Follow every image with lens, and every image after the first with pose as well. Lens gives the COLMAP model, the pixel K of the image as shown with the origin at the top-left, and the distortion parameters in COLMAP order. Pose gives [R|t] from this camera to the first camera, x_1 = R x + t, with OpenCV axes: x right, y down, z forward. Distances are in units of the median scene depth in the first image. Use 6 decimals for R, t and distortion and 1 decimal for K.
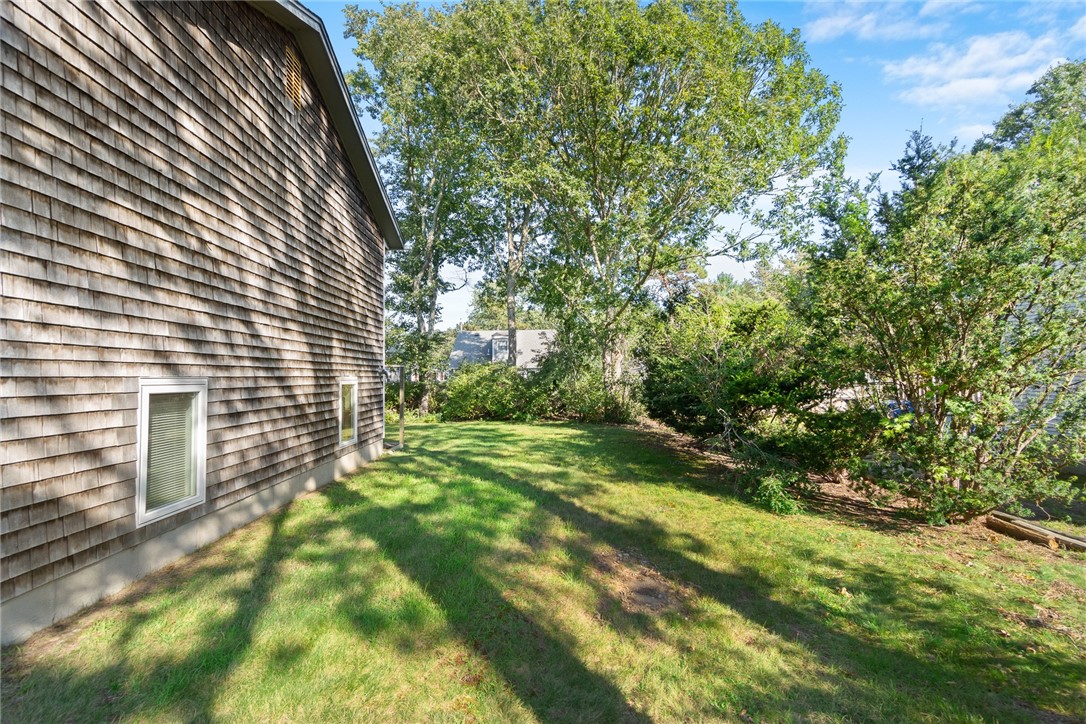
lens RADIAL K [[469.5, 0, 537.6], [0, 469.5, 357.3], [0, 0, 1]] dist [-0.000615, -0.000080]
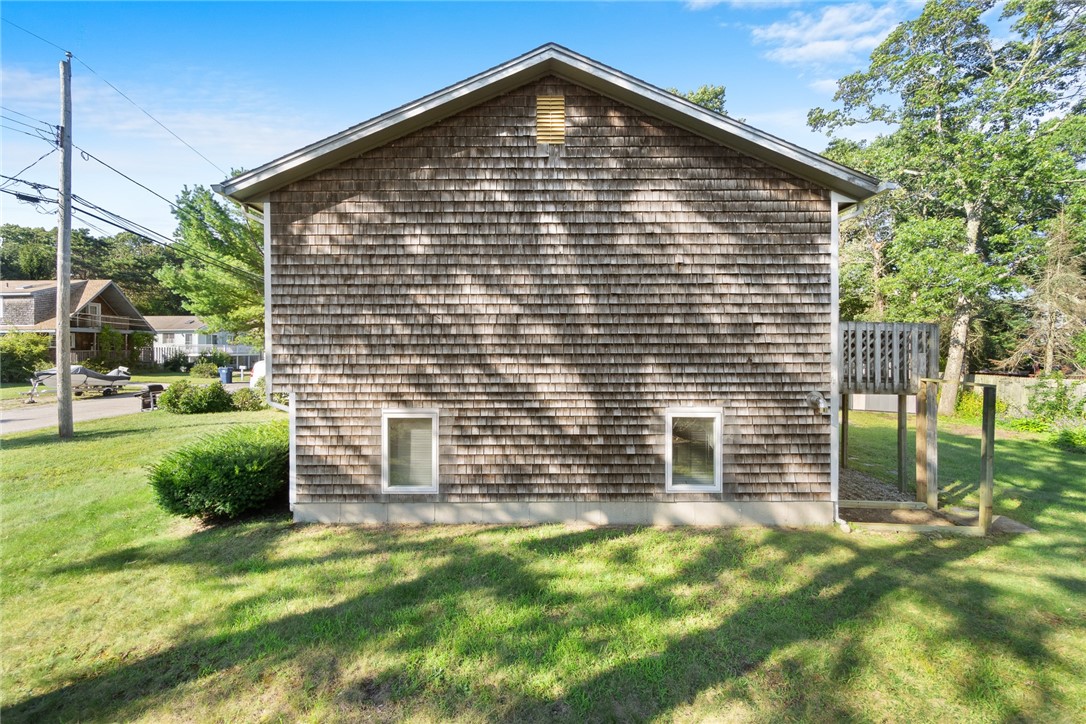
lens RADIAL K [[469.5, 0, 537.6], [0, 469.5, 357.3], [0, 0, 1]] dist [-0.000615, -0.000080]
pose [[-0.020721, 0.025613, -0.999457, 0.753962], [0.043904, 0.998731, 0.024684, -0.142108], [0.998821, -0.043369, -0.021819, 1.393245]]
